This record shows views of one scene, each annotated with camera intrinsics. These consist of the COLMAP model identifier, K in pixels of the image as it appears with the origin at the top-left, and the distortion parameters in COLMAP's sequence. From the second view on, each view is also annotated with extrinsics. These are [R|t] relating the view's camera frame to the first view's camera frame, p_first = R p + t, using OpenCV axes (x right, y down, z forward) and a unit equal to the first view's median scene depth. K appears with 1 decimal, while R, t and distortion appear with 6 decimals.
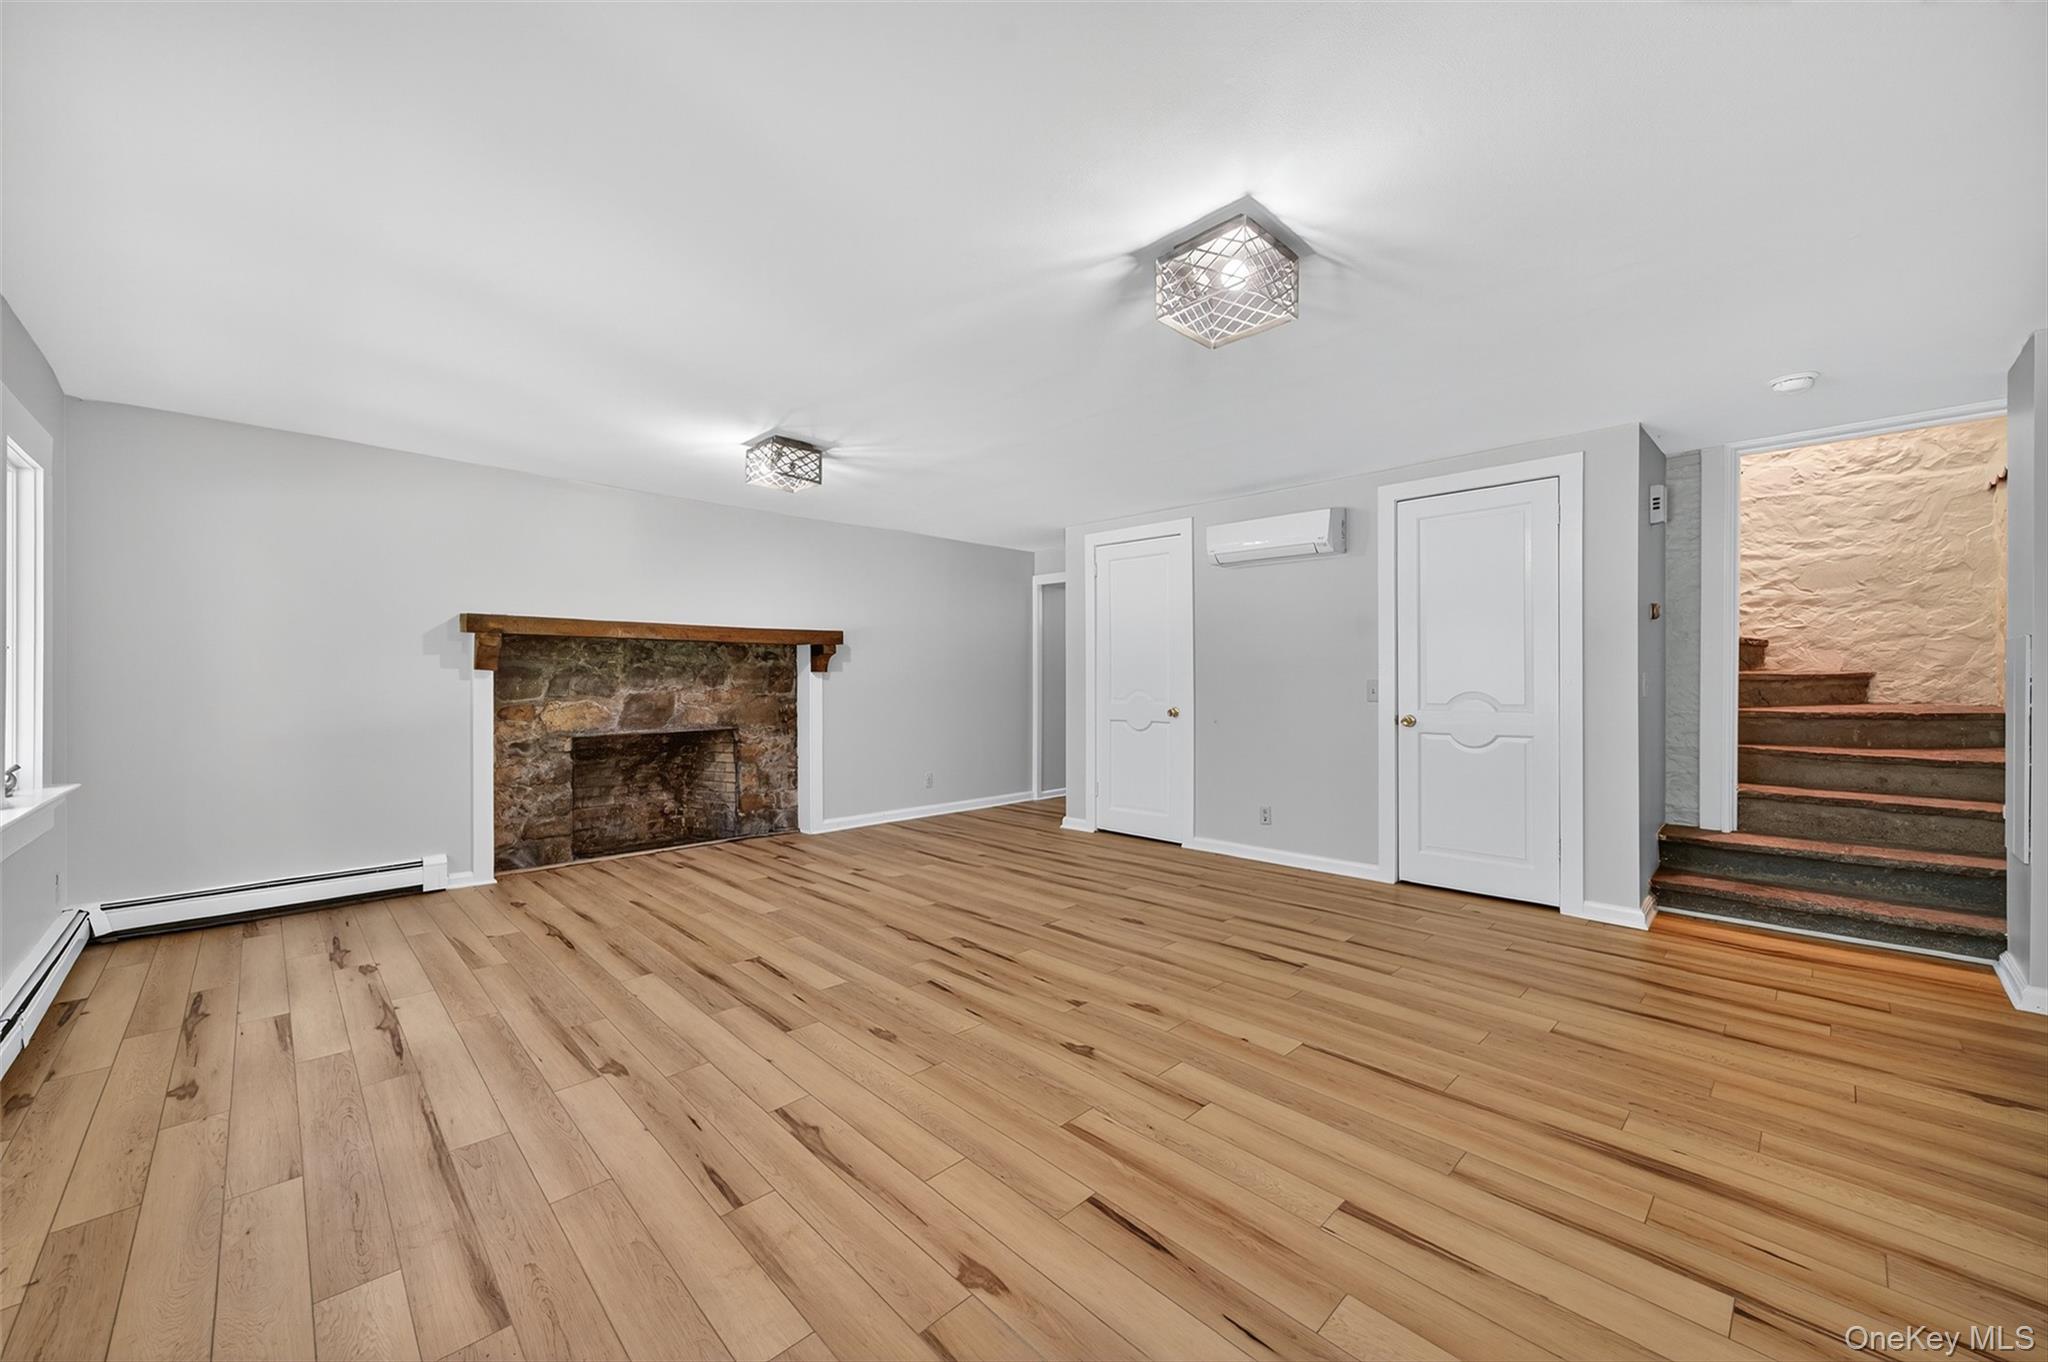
lens RADIAL K [[781.6, 0, 1020.1], [0, 781.6, 671.1], [0, 0, 1]] dist [-0.042947, 0.015794]
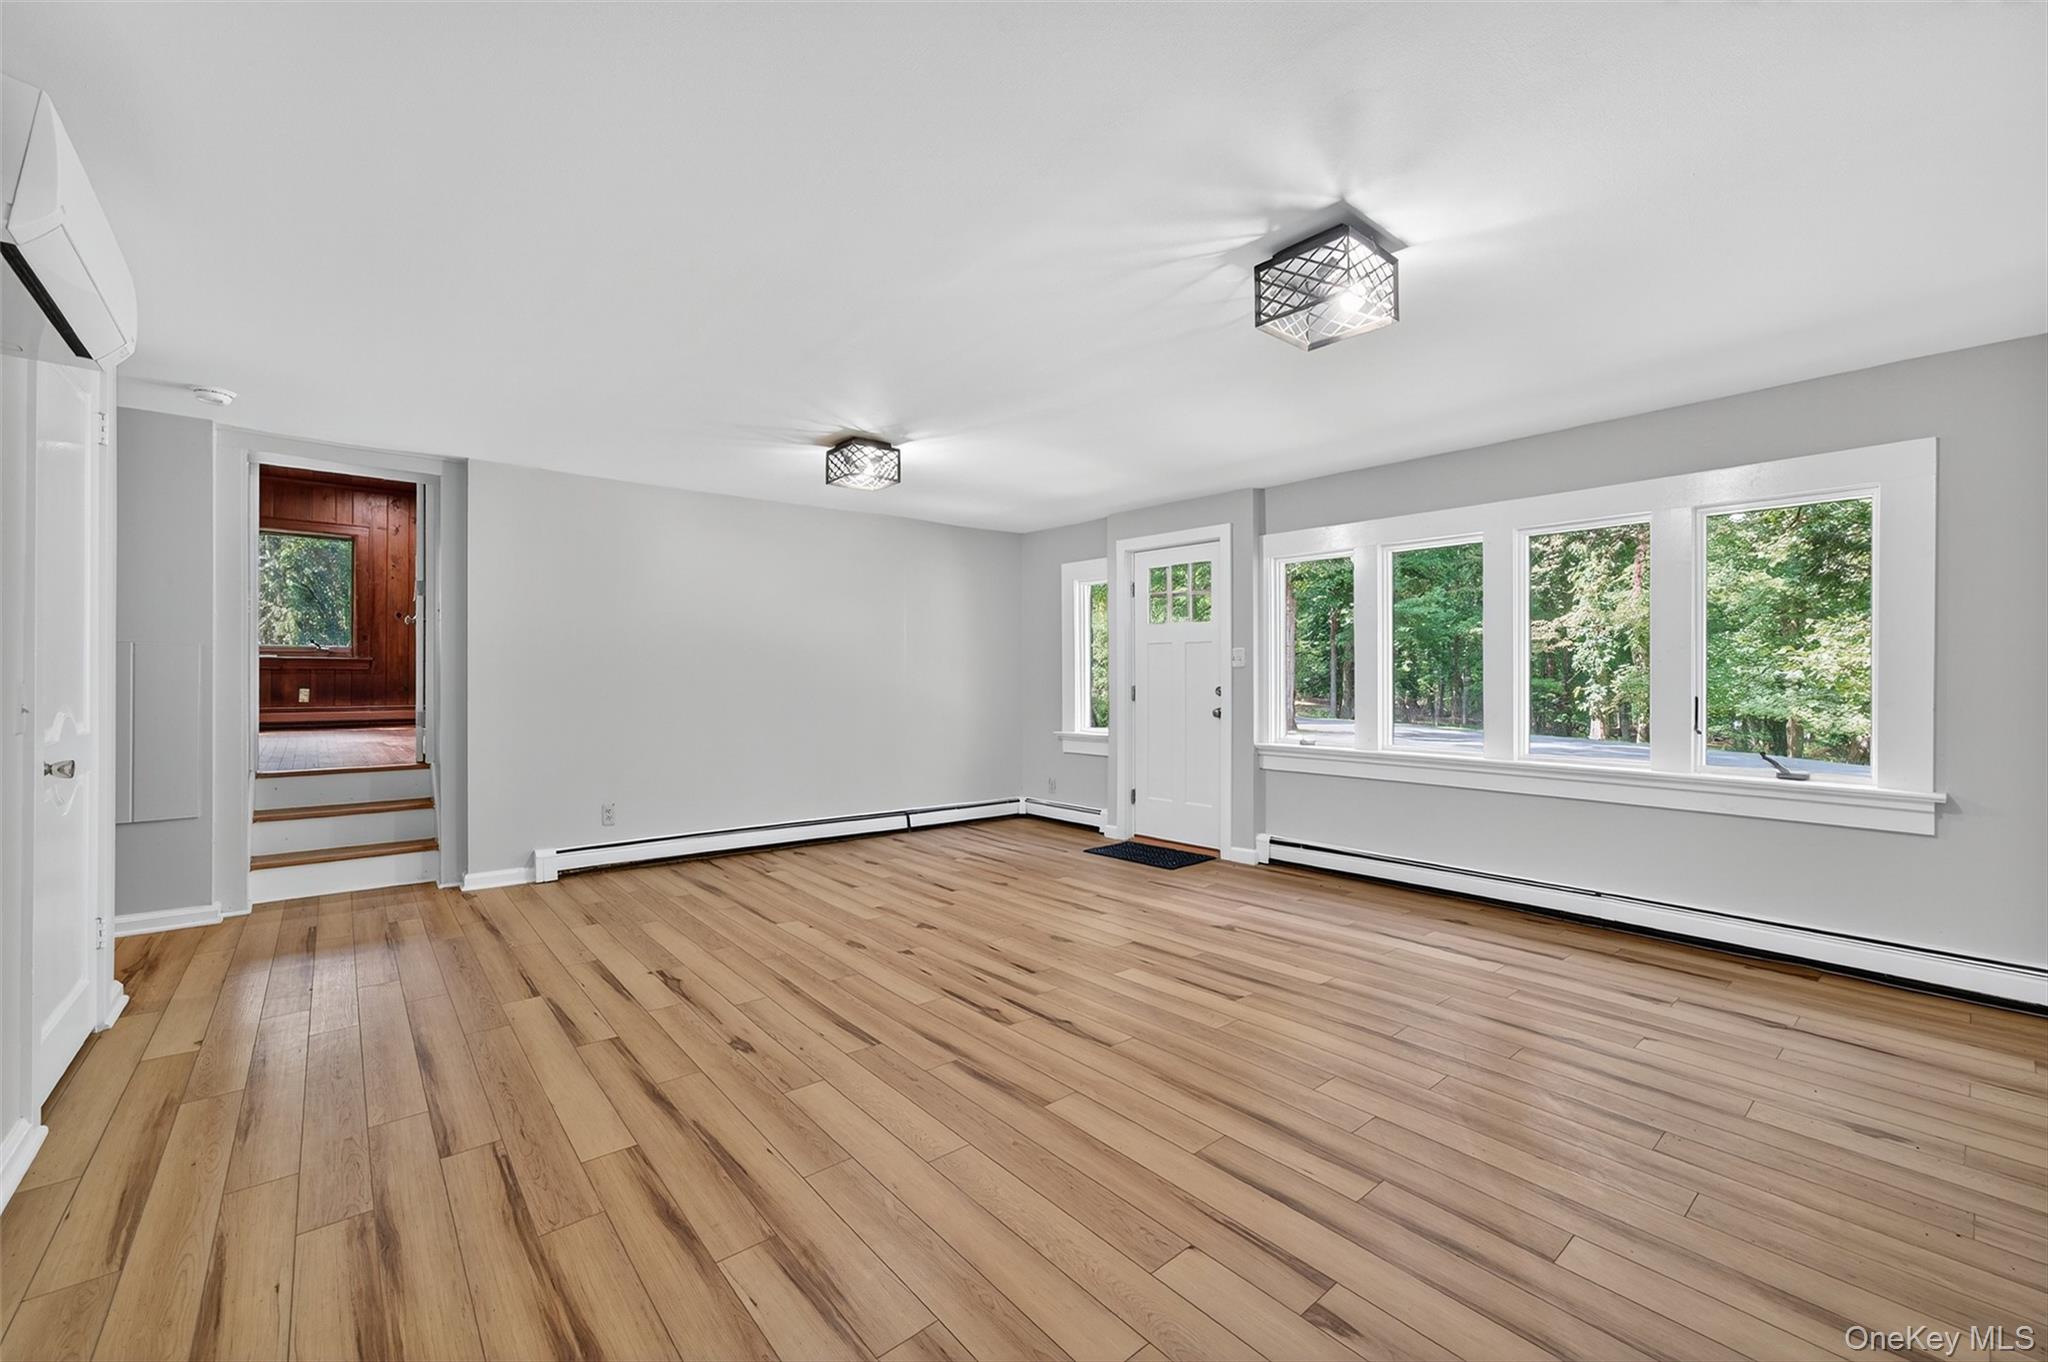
lens RADIAL K [[835.7, 0, 1024.0], [0, 835.7, 681.0], [0, 0, 1]] dist [-0.042007, 0.000542]
pose [[-0.997995, -0.004422, 0.063144, -0.108921], [-0.004710, 0.999979, -0.004403, 0.010201], [-0.063123, -0.004691, -0.997995, 1.335868]]
